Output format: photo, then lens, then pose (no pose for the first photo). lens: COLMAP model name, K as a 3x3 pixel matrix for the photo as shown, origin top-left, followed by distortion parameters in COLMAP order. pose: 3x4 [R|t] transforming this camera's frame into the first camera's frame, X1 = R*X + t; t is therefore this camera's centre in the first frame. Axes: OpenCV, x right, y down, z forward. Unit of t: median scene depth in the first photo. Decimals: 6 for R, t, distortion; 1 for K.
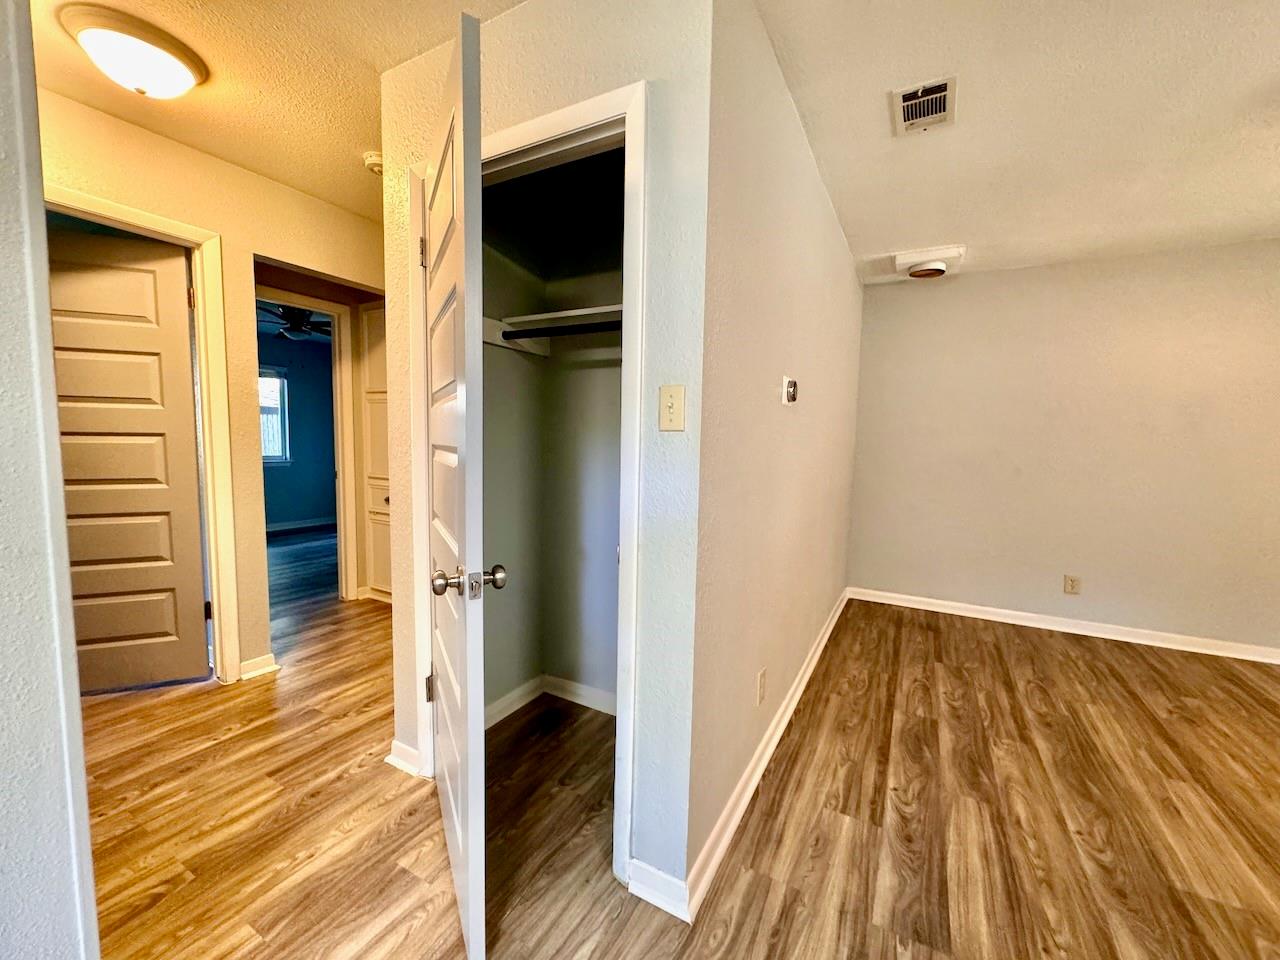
lens RADIAL K [[509.9, 0, 640.5], [0, 509.9, 477.0], [0, 0, 1]] dist [-0.002807, 0.000463]
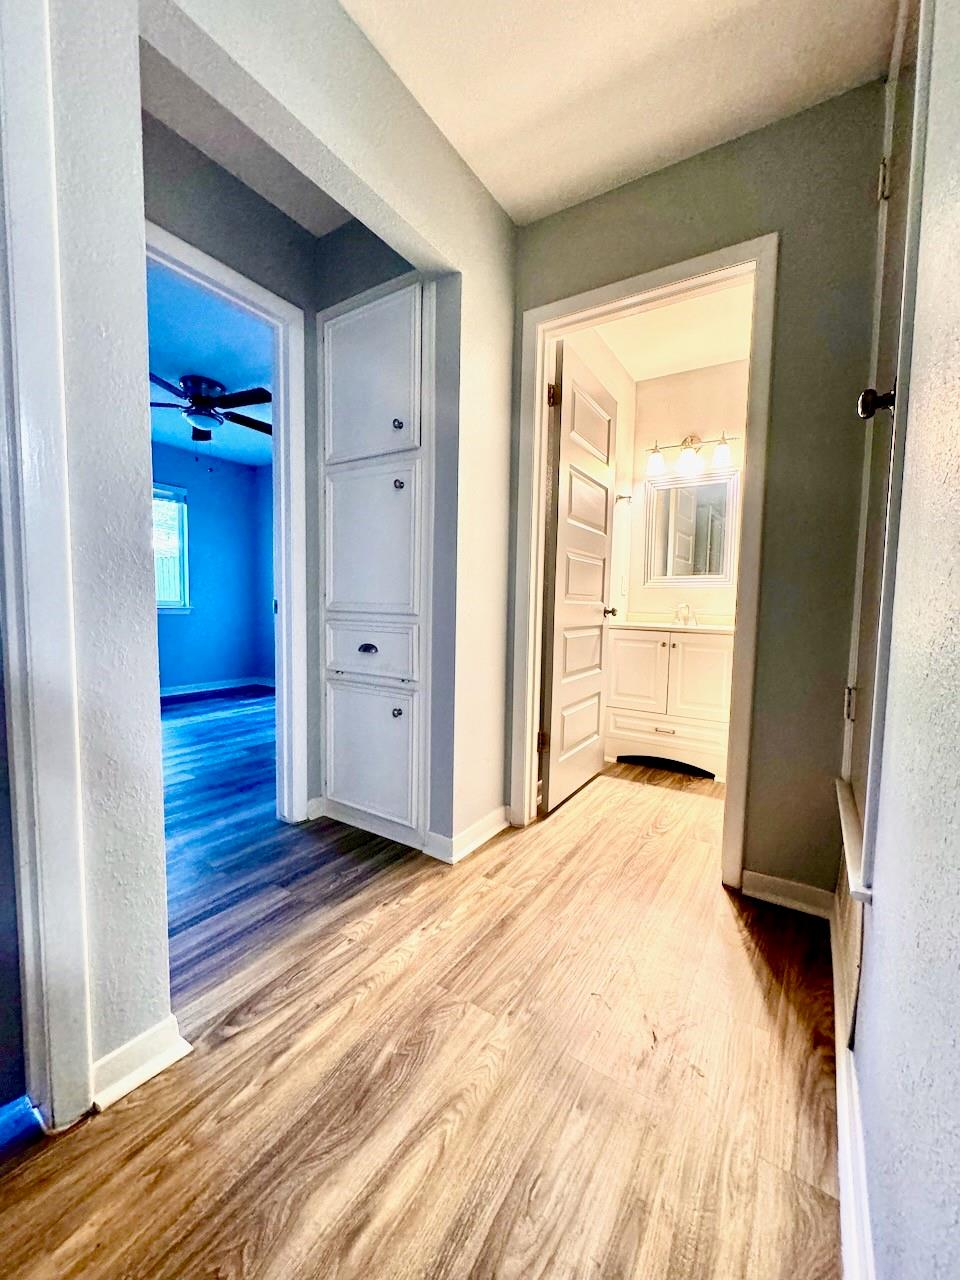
lens RADIAL K [[509.9, 0, 476.7], [0, 509.9, 636.4], [0, 0, 1]] dist [-0.002807, 0.000463]
pose [[0.996903, 0.004562, -0.078504, -0.316041], [-0.005360, 0.999936, -0.009956, 0.033685], [0.078453, 0.010346, 0.996864, 0.428598]]
